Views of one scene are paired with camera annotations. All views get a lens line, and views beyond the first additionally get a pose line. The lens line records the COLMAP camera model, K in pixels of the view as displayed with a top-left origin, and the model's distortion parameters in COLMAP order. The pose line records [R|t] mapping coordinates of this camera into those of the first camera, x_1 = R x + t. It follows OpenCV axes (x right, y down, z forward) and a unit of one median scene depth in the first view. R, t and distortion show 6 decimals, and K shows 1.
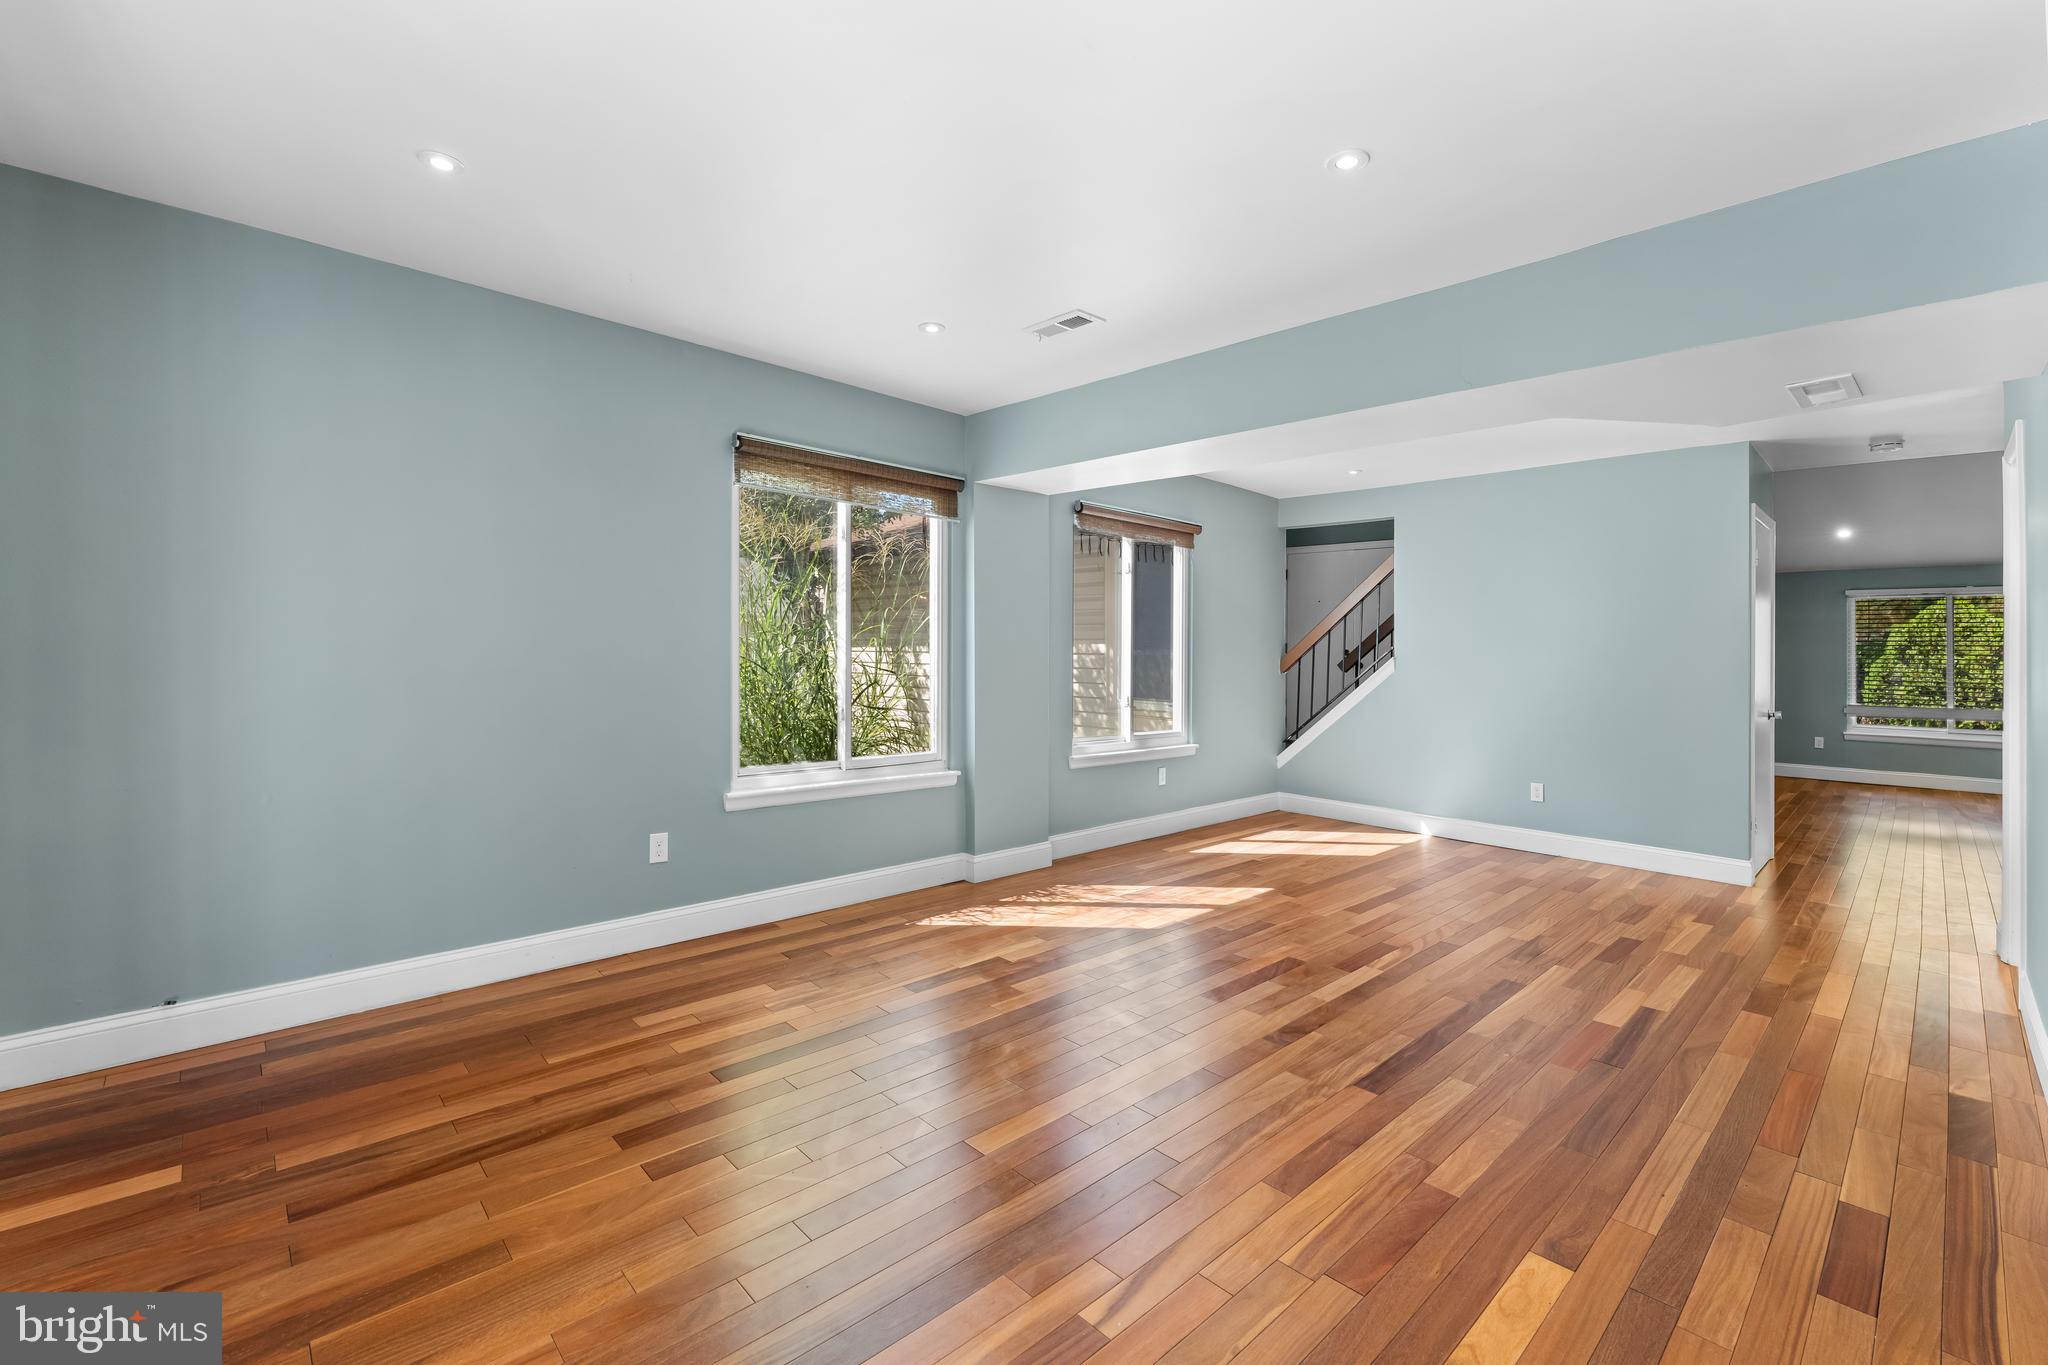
lens RADIAL K [[871.0, 0, 1033.6], [0, 871.0, 644.7], [0, 0, 1]] dist [-0.004854, 0.001429]
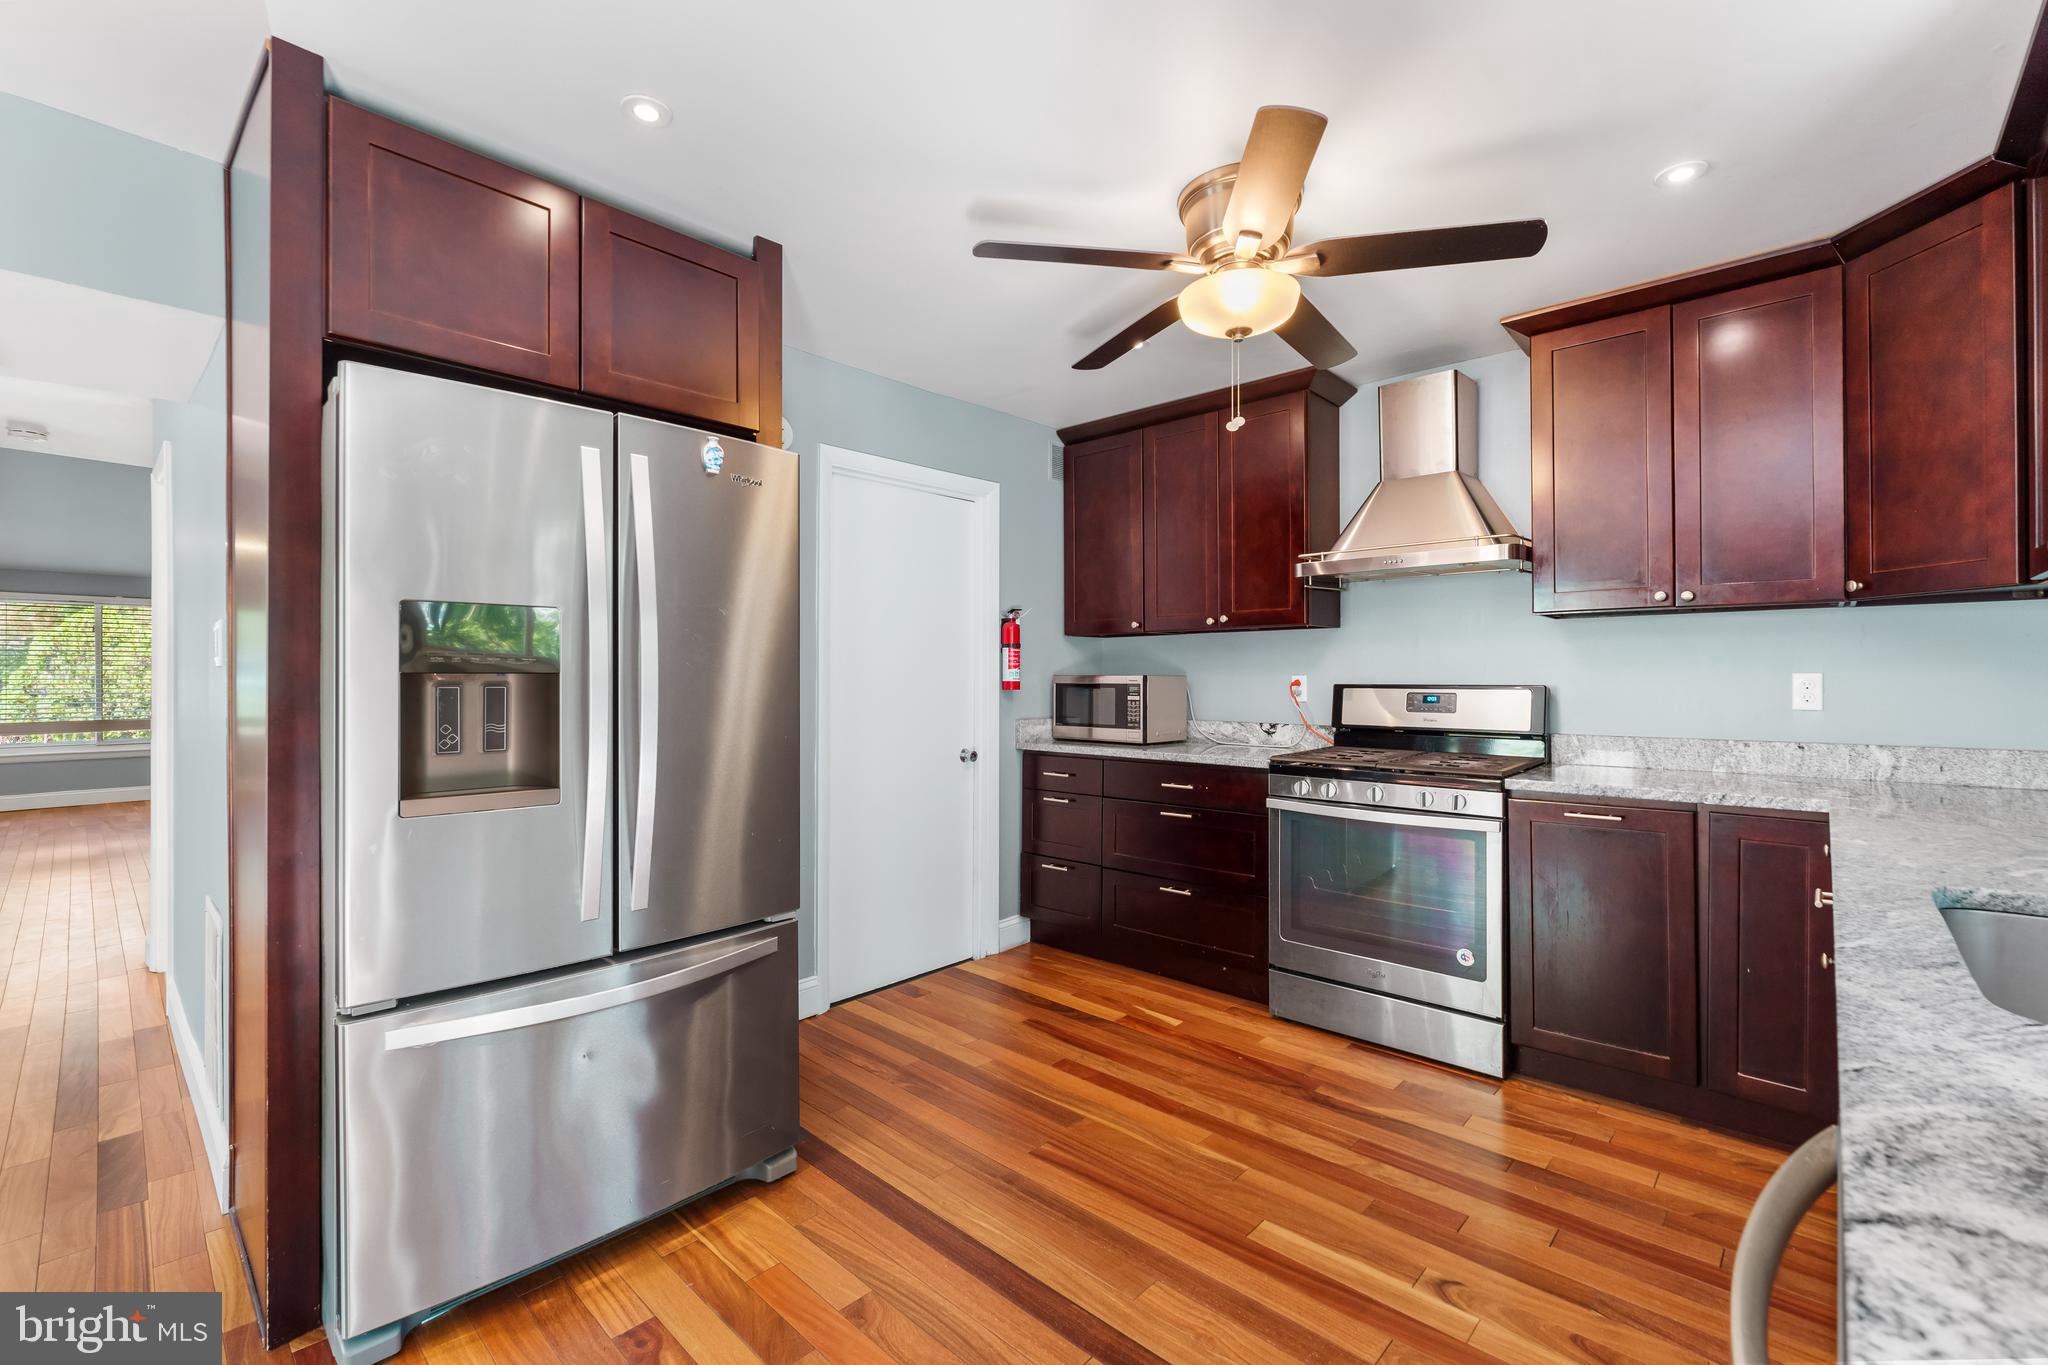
lens RADIAL K [[871.0, 0, 1025.2], [0, 871.0, 675.5], [0, 0, 1]] dist [-0.004854, 0.001429]
pose [[-0.060037, -0.011679, 0.998128, 0.046127], [-0.014140, 0.999841, 0.010849, -0.006280], [-0.998096, -0.013462, -0.060193, 0.044853]]
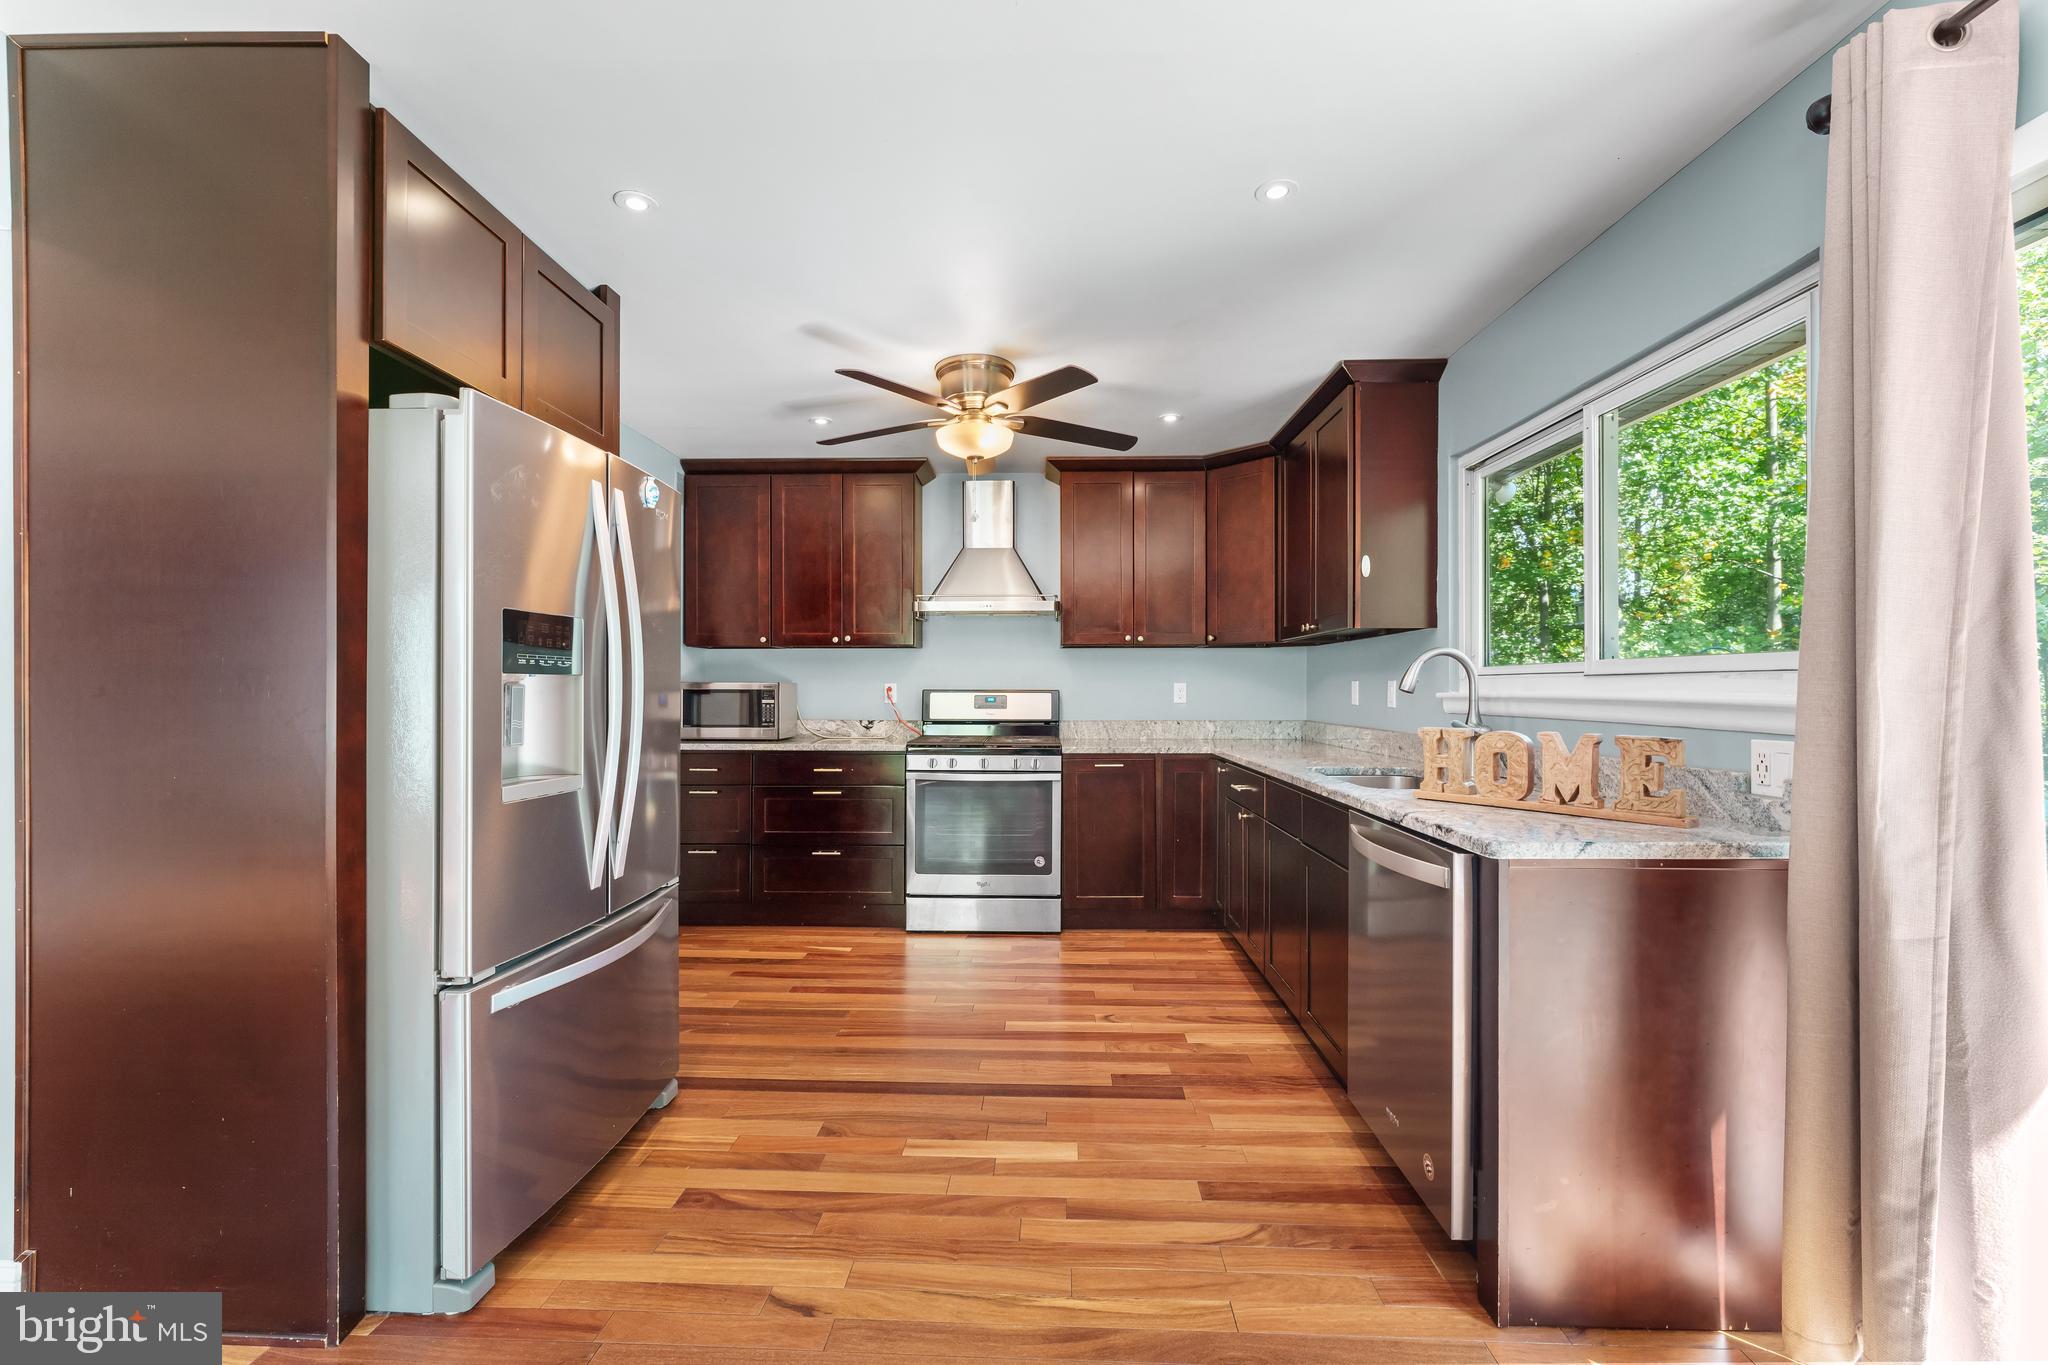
lens RADIAL K [[871.0, 0, 1024.2], [0, 871.0, 689.7], [0, 0, 1]] dist [-0.004854, 0.001429]
pose [[-0.701716, -0.018135, 0.712226, -0.049568], [-0.021759, 0.999755, 0.004018, 0.000784], [-0.712124, -0.012678, -0.701939, 0.444313]]
